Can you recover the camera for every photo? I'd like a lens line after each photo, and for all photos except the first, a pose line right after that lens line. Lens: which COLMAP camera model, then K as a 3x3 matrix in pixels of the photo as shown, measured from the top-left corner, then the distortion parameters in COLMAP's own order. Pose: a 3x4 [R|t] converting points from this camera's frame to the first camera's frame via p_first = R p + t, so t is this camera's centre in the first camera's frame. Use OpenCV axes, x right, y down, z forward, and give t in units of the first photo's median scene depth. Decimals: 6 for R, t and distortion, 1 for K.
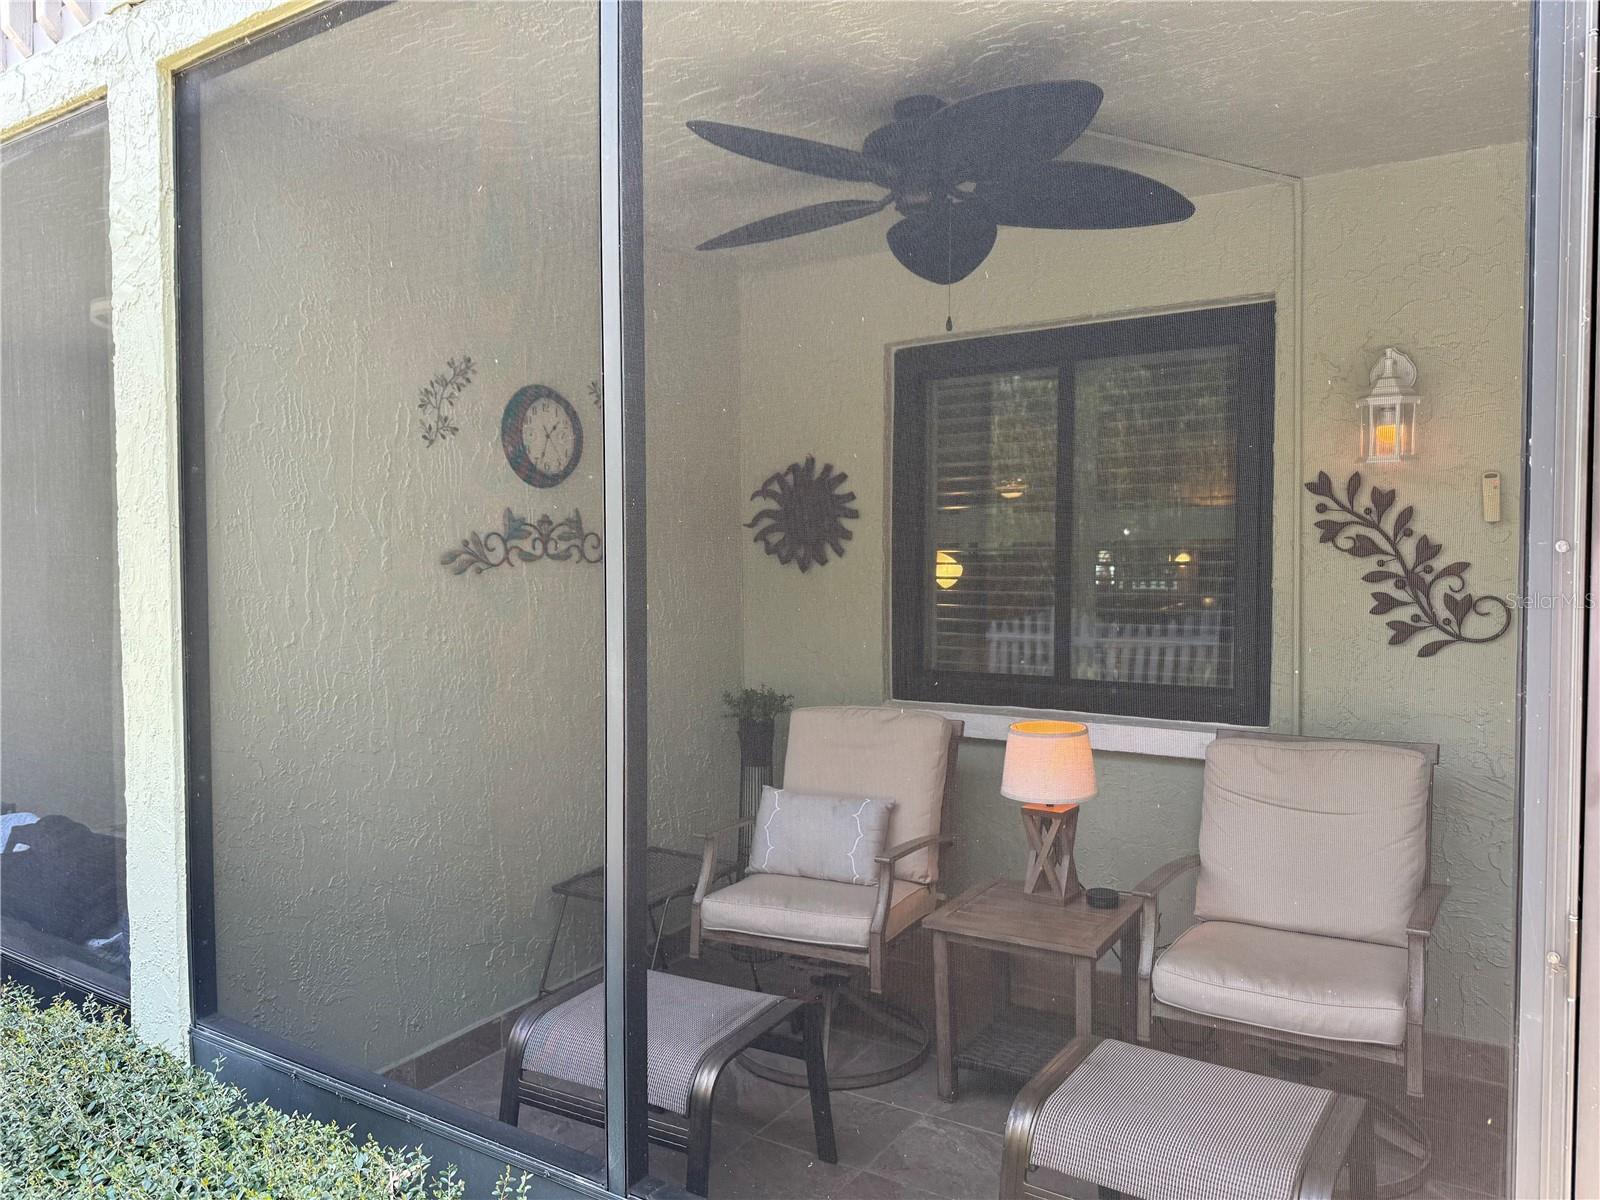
lens RADIAL K [[1108.9, 0, 806.6], [0, 1108.9, 599.4], [0, 0, 1]] dist [0.073995, -0.097405]
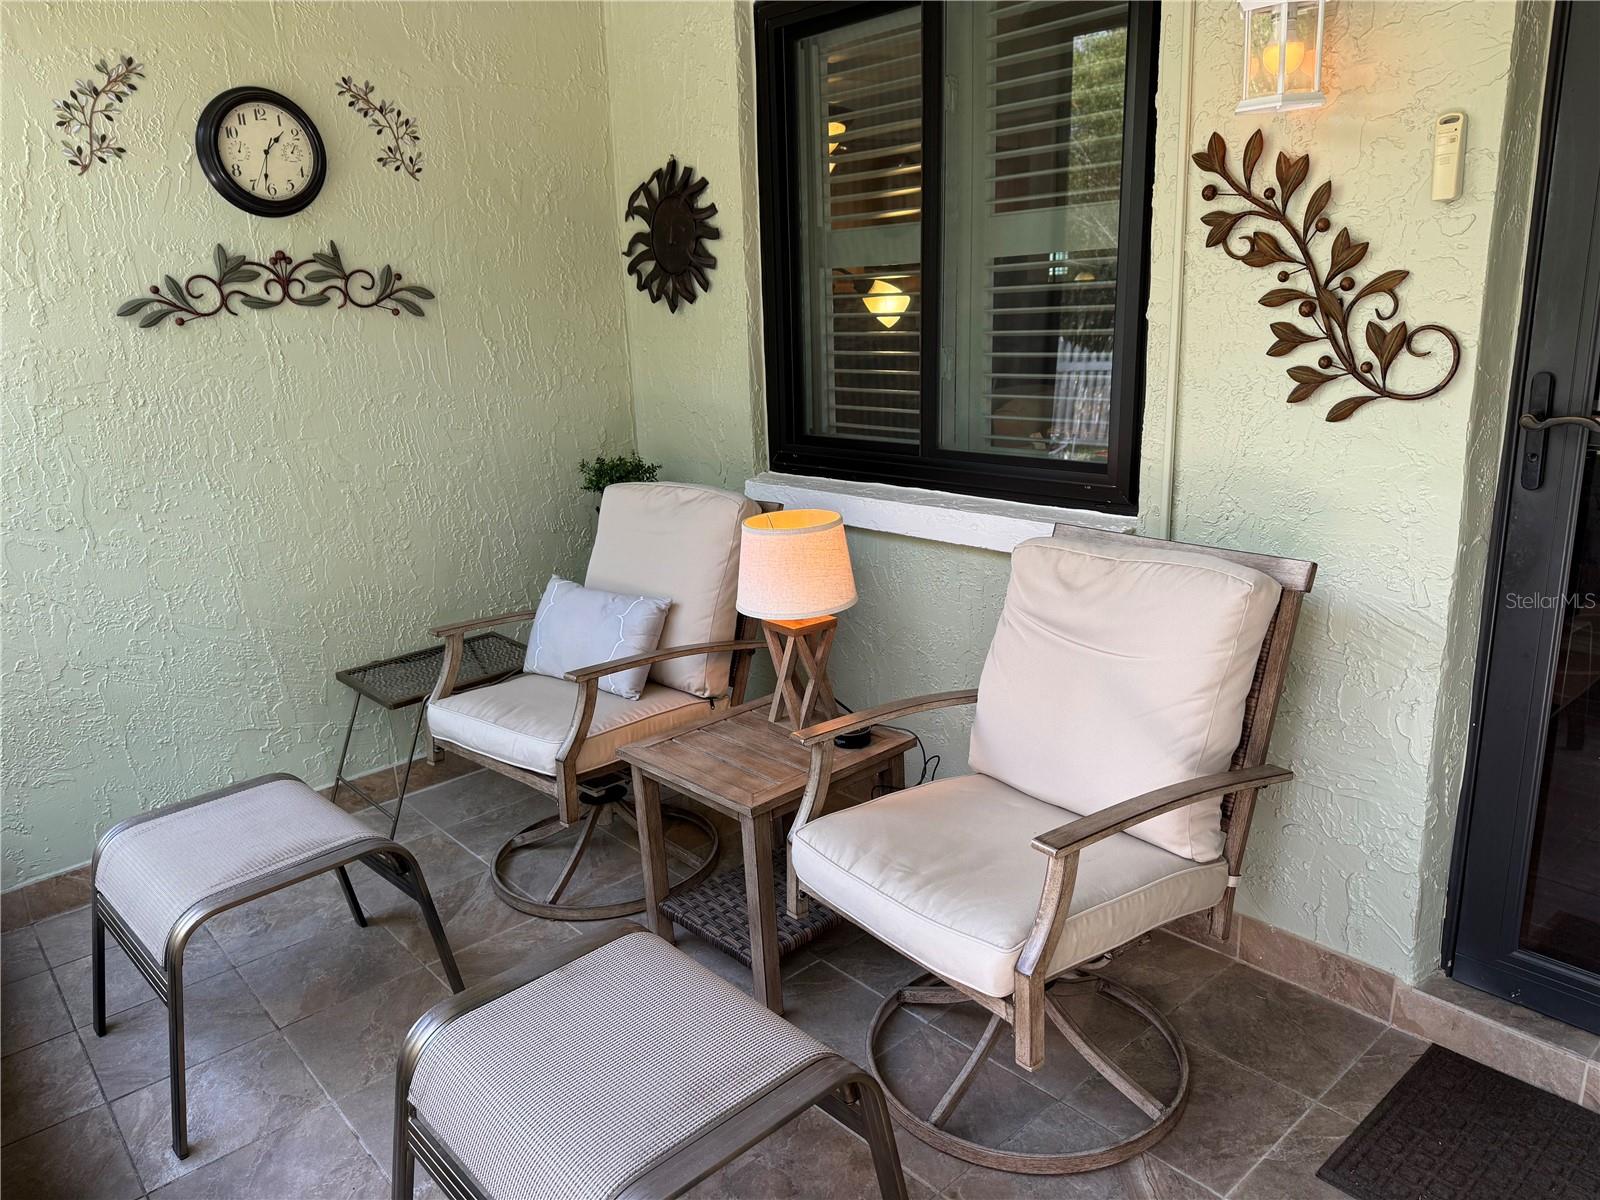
lens RADIAL K [[1154.2, 0, 800.0], [0, 1154.2, 600.0], [0, 0, 1]] dist [0.050267, -0.060001]
pose [[0.960472, 0.040459, -0.275421, 0.428412], [0.021689, 0.975499, 0.218933, -0.002799], [0.277531, -0.216252, 0.936062, 0.244494]]
